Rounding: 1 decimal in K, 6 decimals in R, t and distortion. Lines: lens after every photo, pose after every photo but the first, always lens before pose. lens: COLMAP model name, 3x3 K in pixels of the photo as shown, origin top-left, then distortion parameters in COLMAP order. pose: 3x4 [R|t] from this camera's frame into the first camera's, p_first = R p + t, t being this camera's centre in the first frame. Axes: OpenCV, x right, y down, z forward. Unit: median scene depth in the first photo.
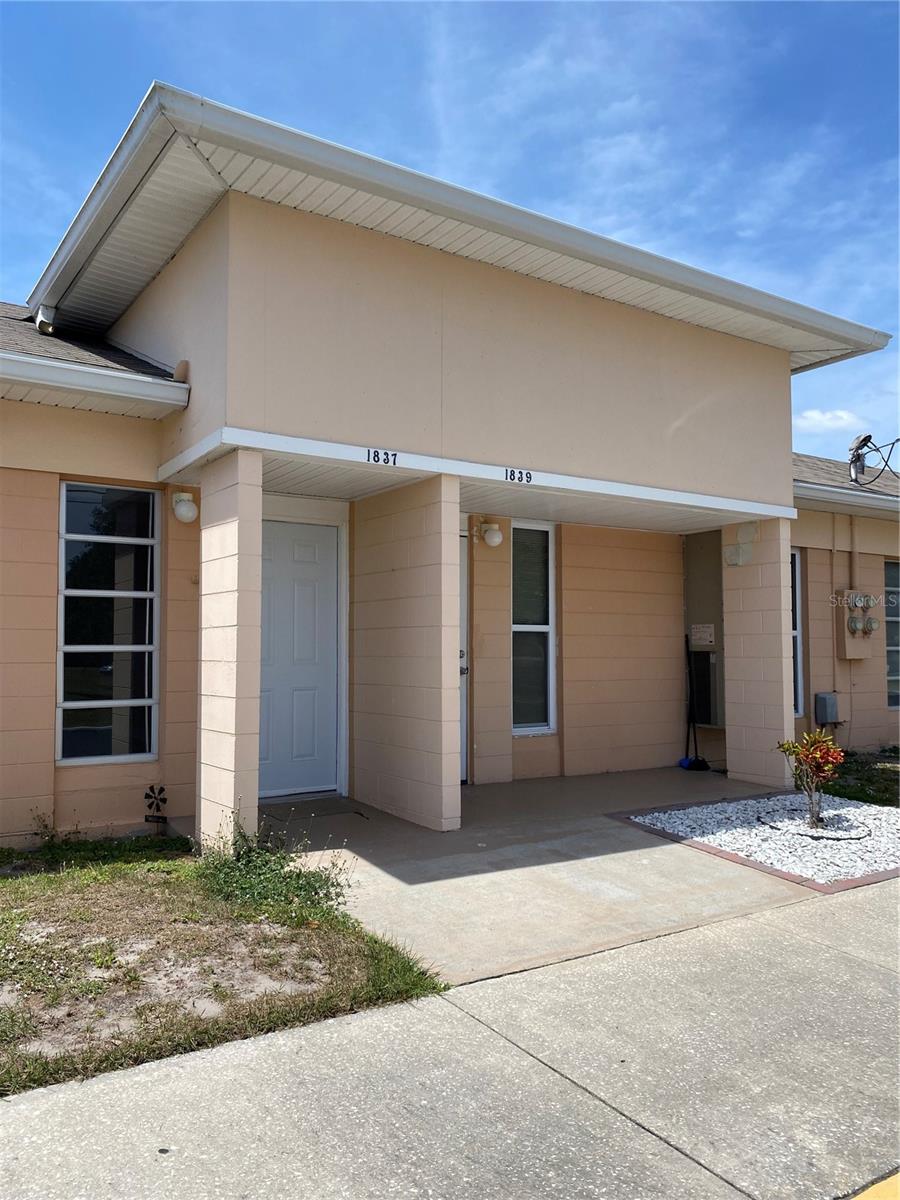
lens RADIAL K [[909.9, 0, 449.8], [0, 909.9, 600.5], [0, 0, 1]] dist [0.058303, -0.071838]
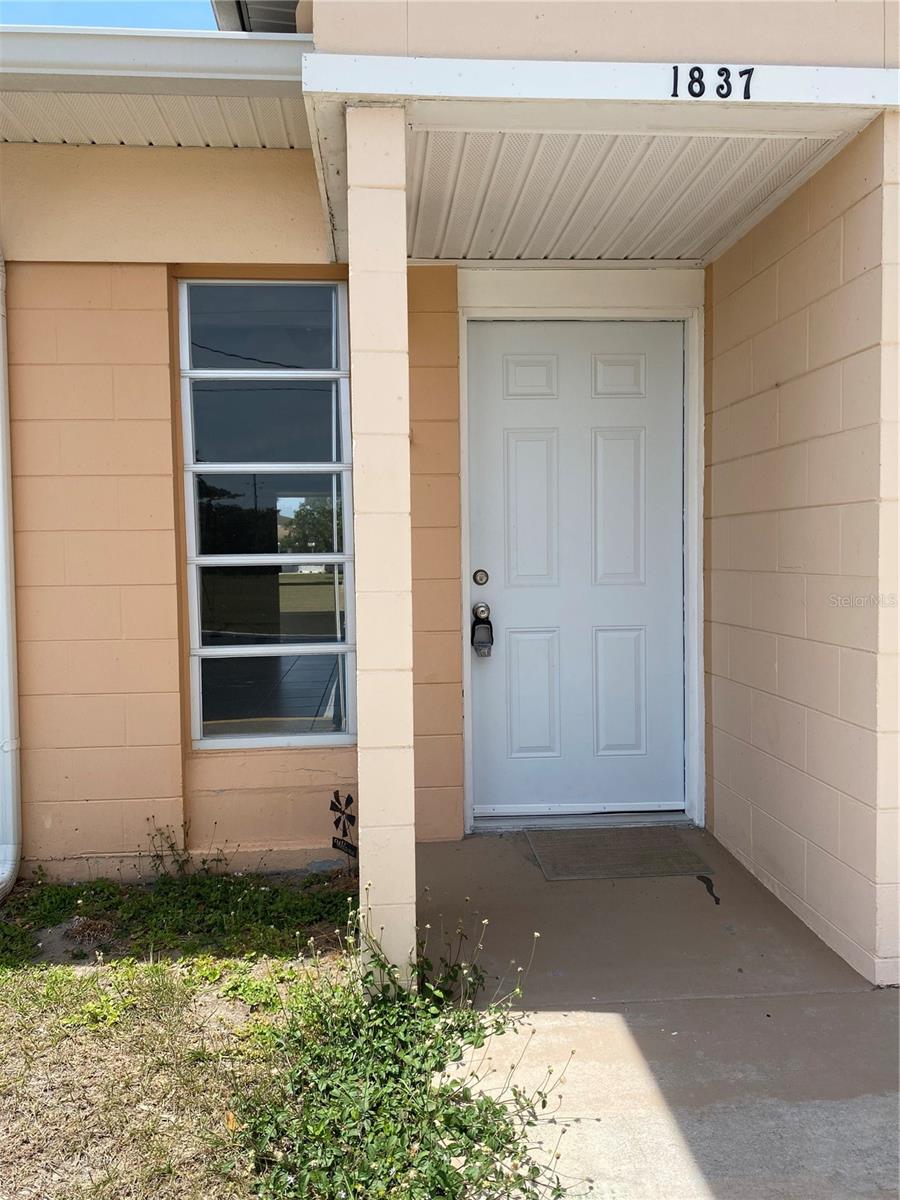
lens RADIAL K [[909.9, 0, 449.0], [0, 909.9, 601.2], [0, 0, 1]] dist [0.058303, -0.071838]
pose [[0.866609, 0.014877, -0.498766, 0.030255], [0.041368, 0.993973, 0.101524, 0.023946], [0.497270, -0.108614, 0.860770, 0.552110]]
